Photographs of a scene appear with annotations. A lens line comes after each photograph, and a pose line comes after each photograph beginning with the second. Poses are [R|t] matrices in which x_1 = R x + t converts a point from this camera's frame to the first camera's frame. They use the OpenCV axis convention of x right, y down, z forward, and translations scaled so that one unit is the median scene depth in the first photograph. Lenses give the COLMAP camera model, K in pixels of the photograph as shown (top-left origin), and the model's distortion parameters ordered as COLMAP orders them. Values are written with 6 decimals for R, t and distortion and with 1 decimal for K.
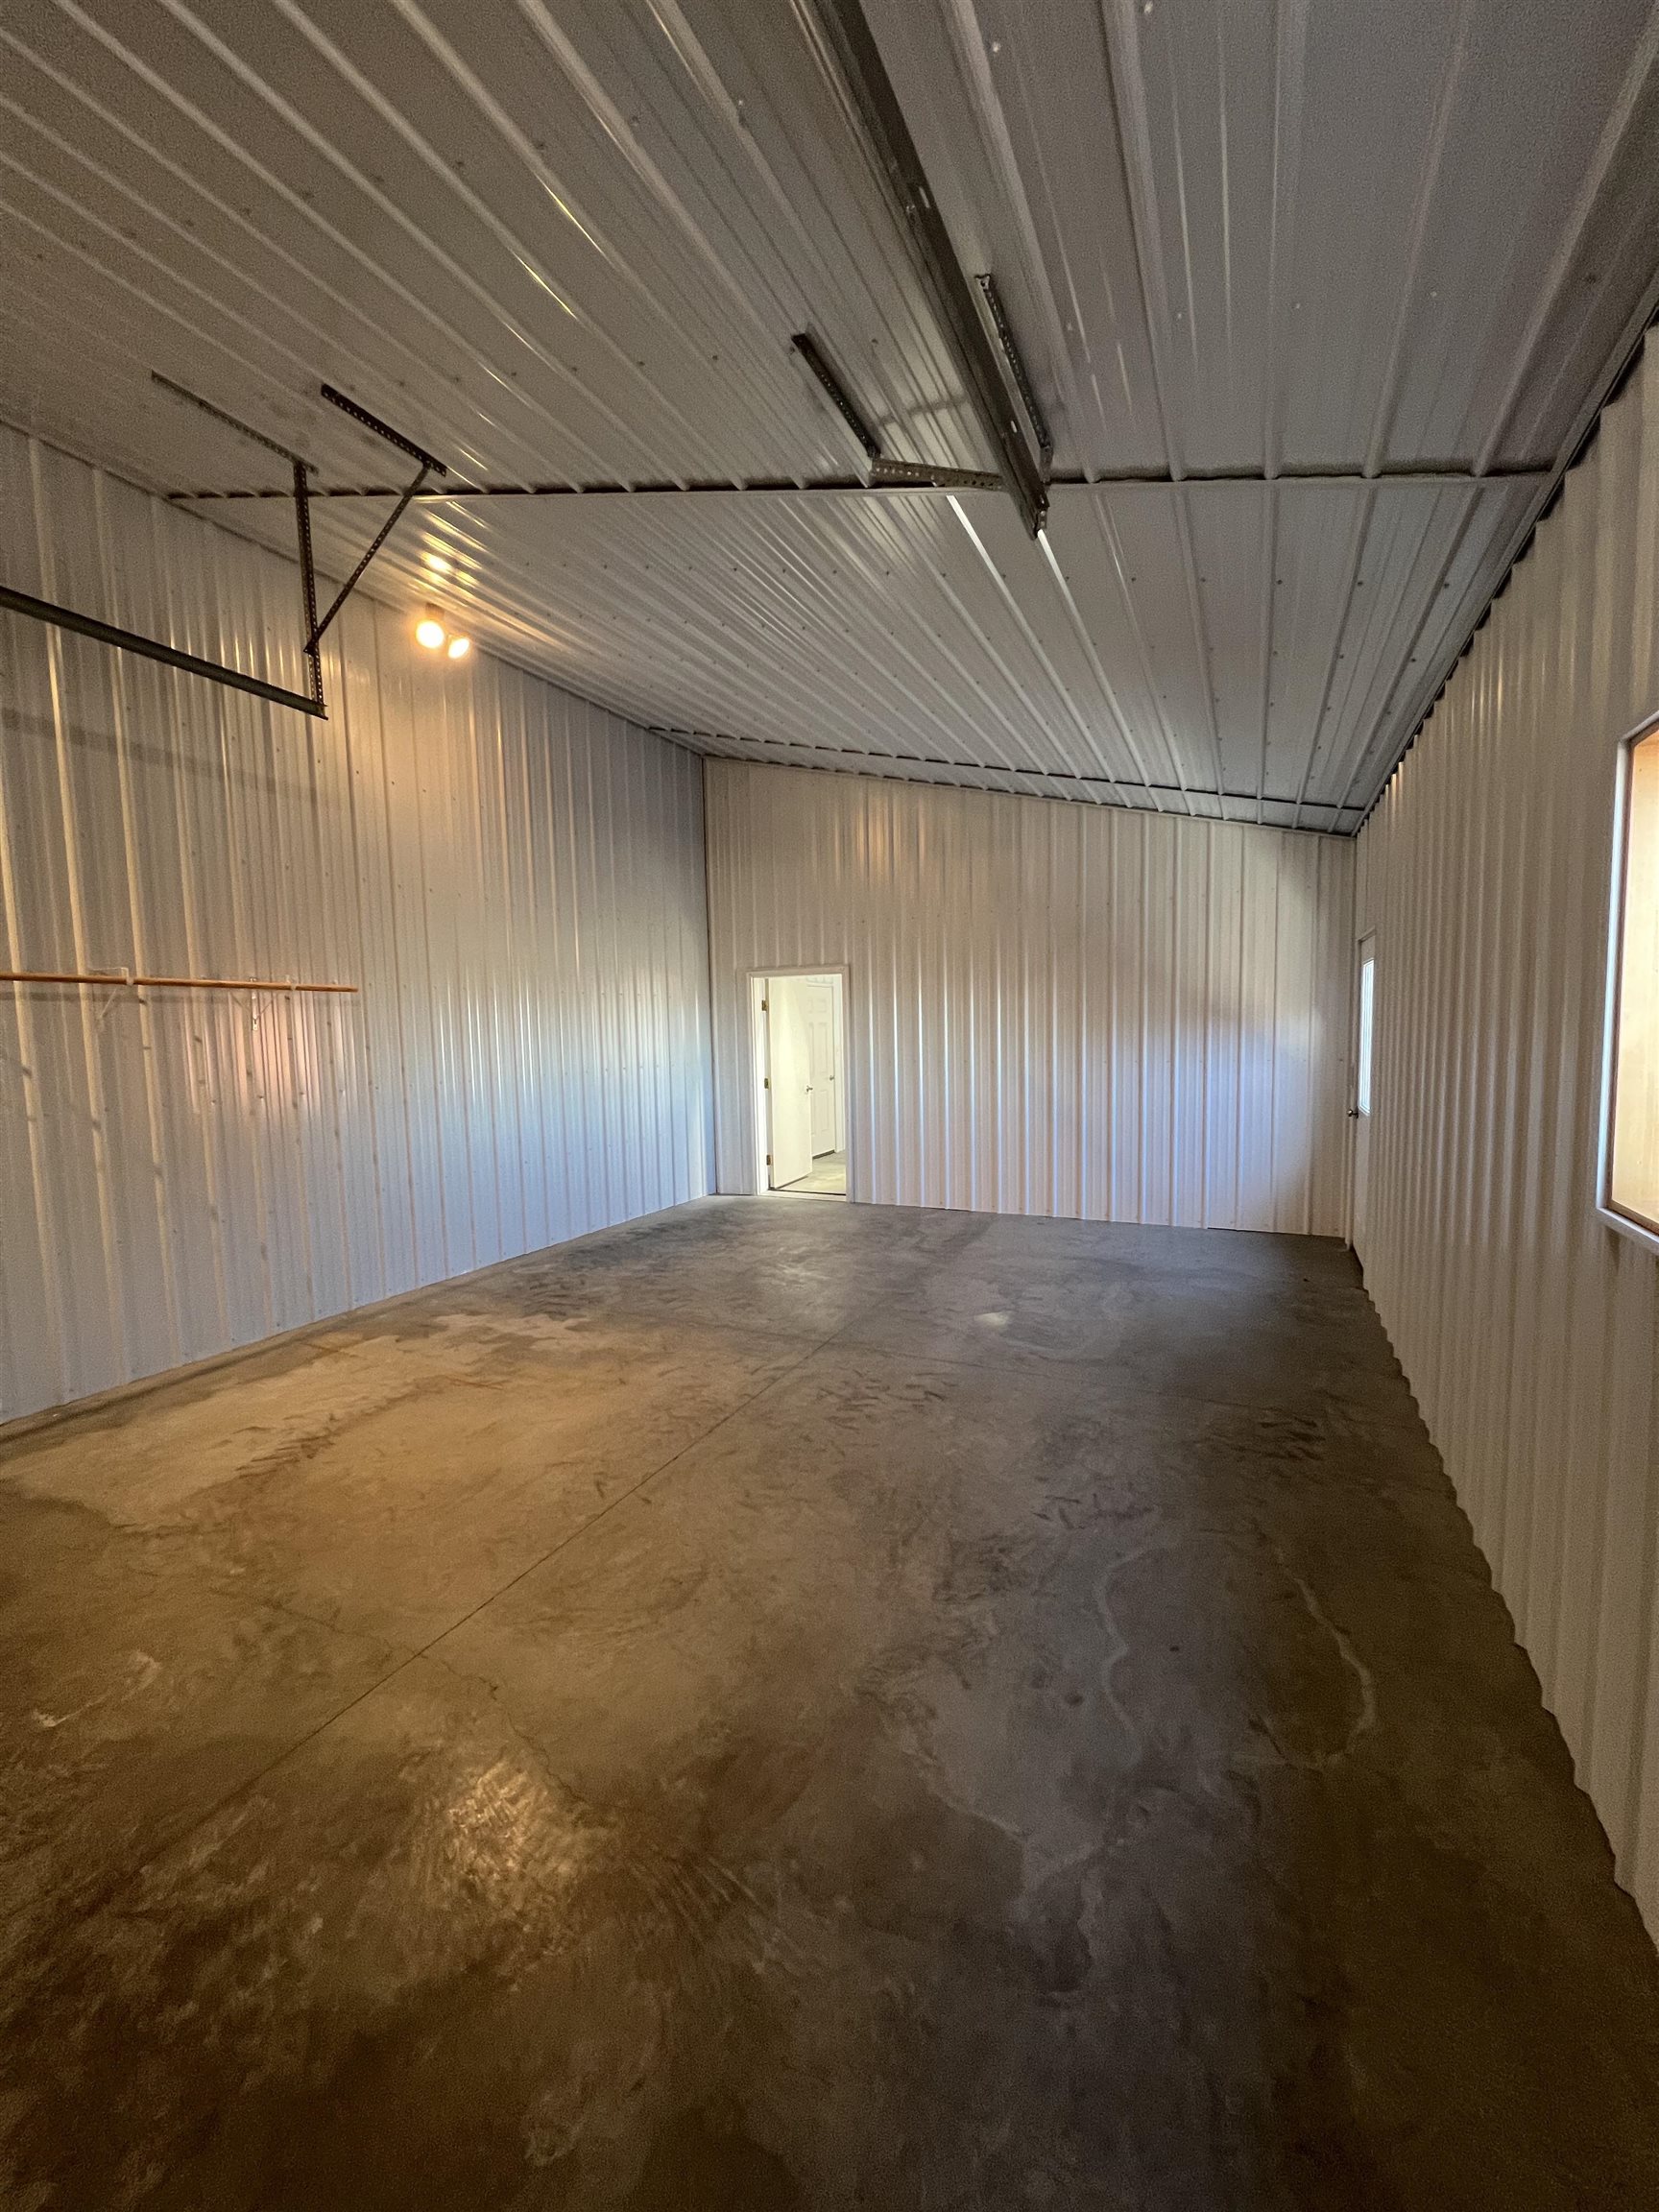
lens RADIAL K [[892.3, 0, 832.9], [0, 892.3, 1104.7], [0, 0, 1]] dist [0.002679, 0.000533]
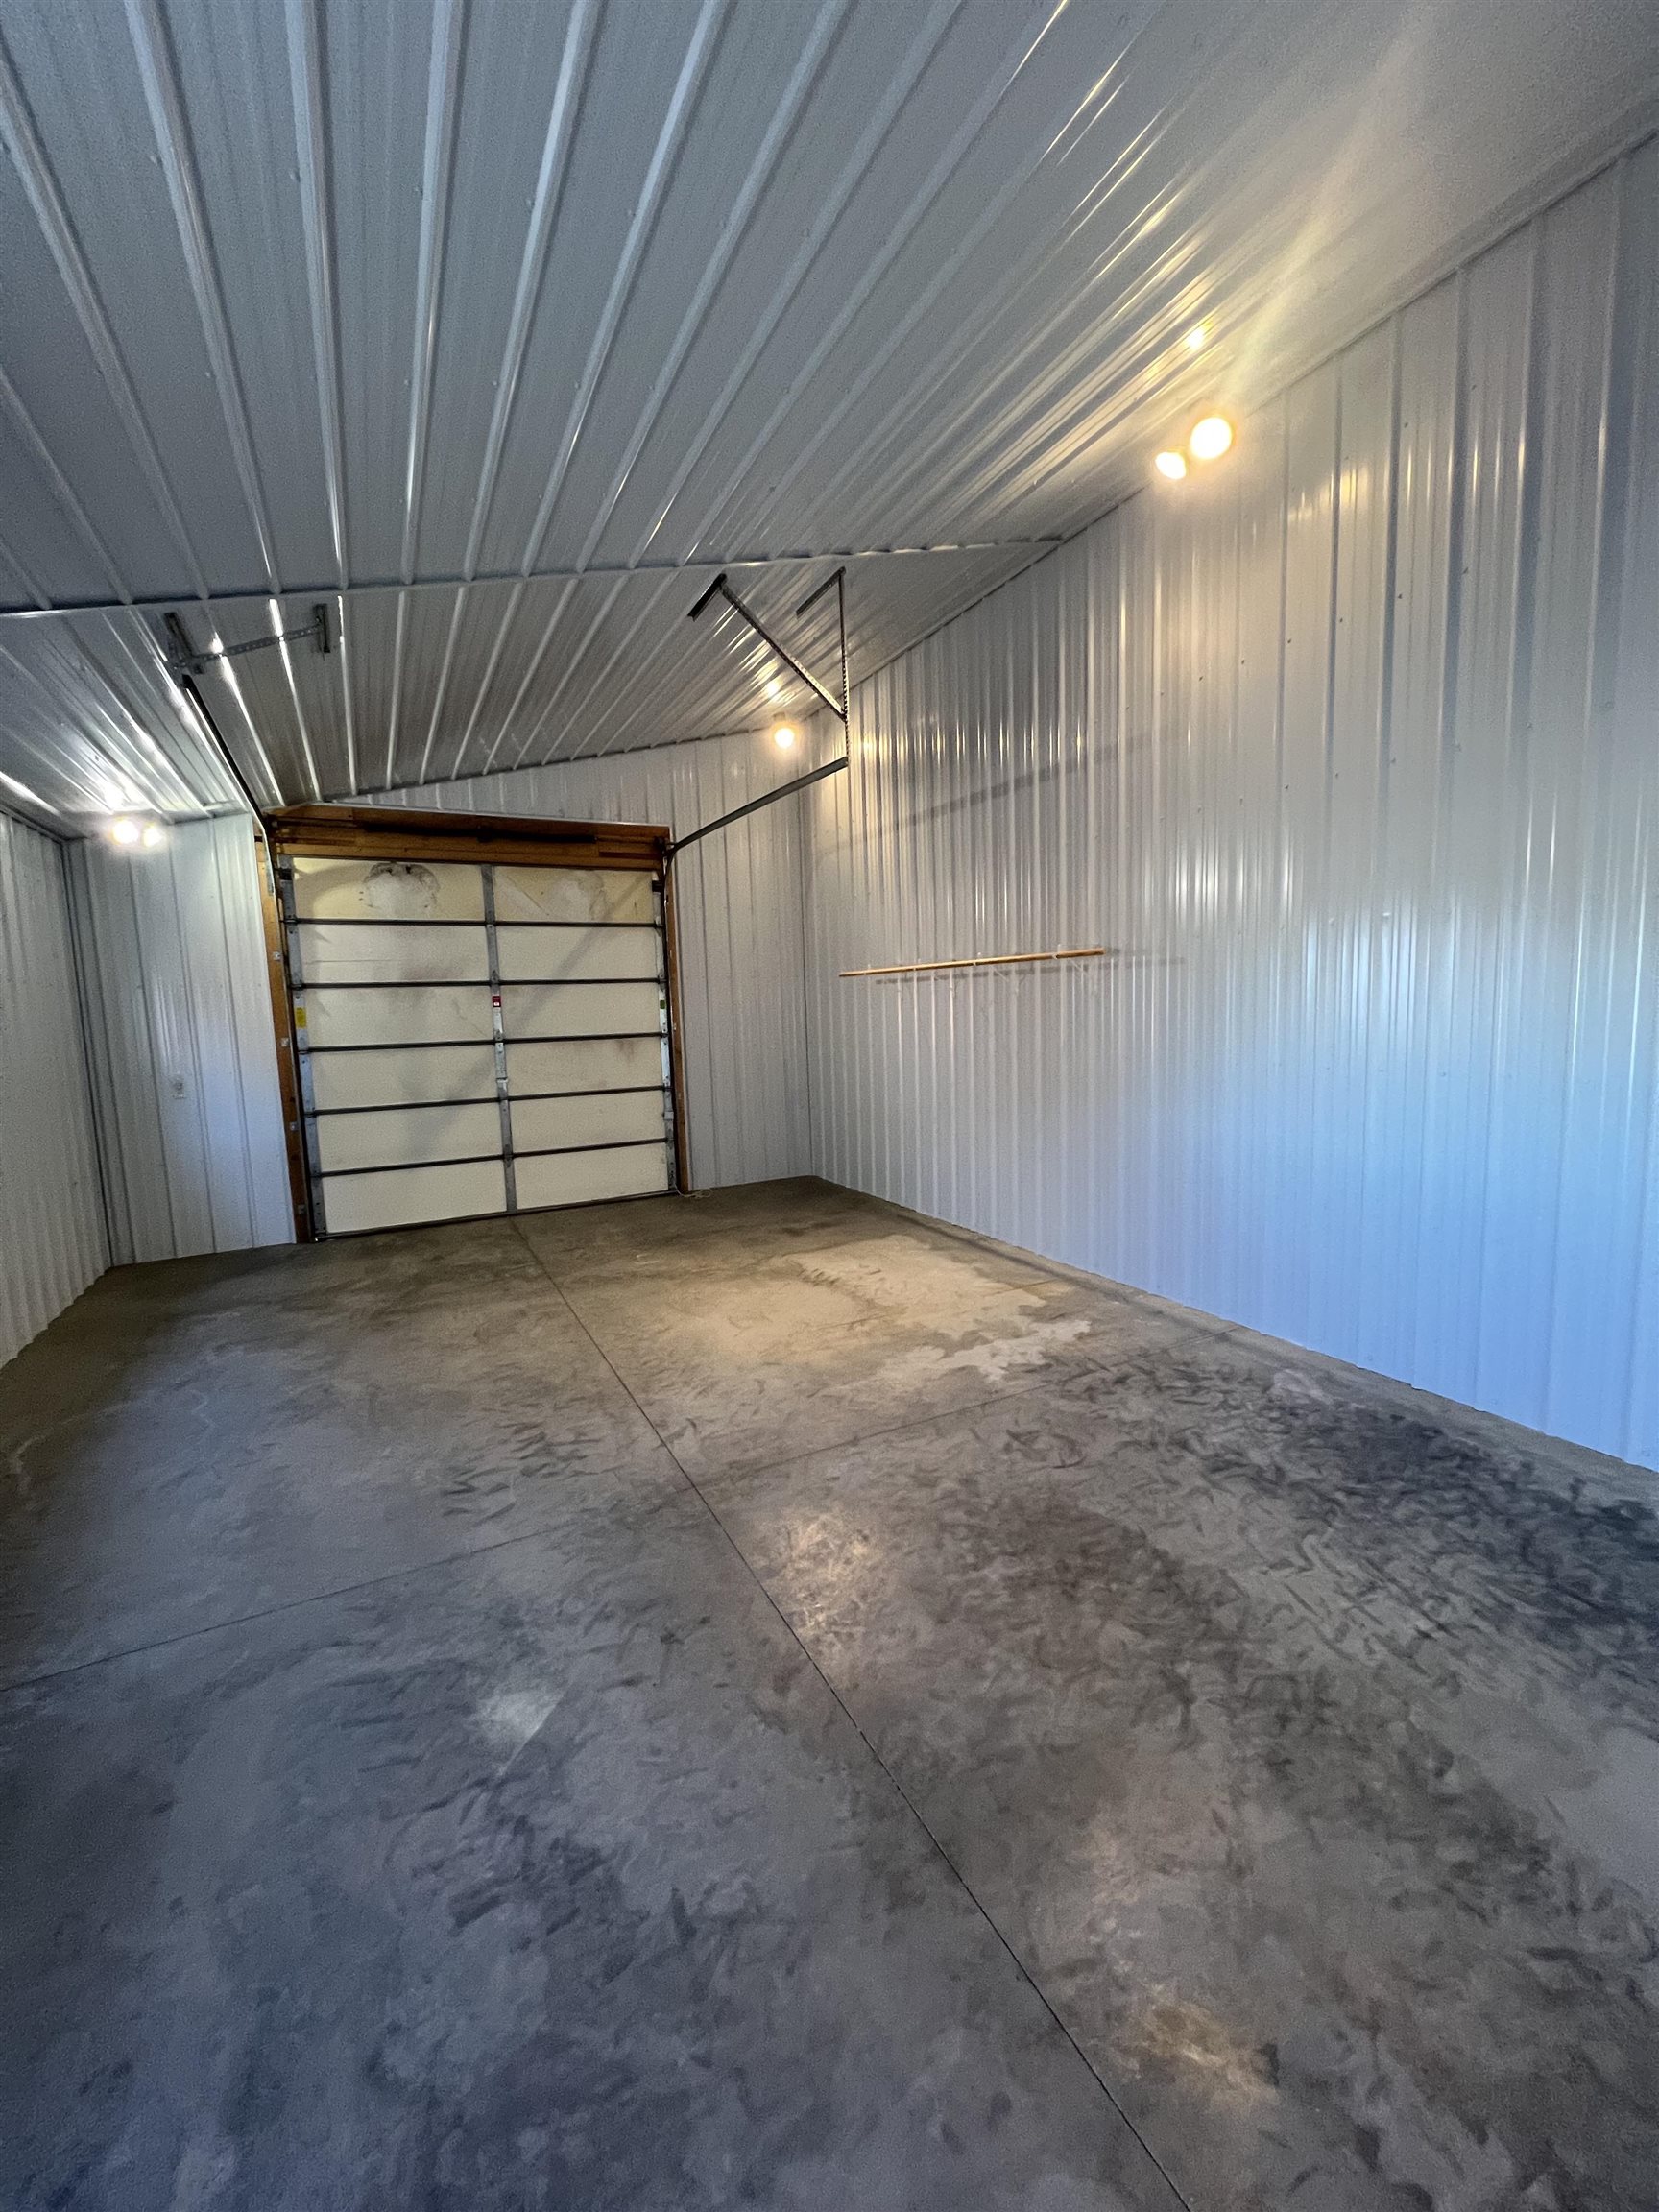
lens RADIAL K [[892.3, 0, 836.0], [0, 892.3, 1104.6], [0, 0, 1]] dist [0.002679, 0.000533]
pose [[-0.609571, 0.128033, -0.782324, 0.442028], [-0.024039, 0.983432, 0.179677, -0.149479], [0.792367, 0.128332, -0.596394, 1.534277]]
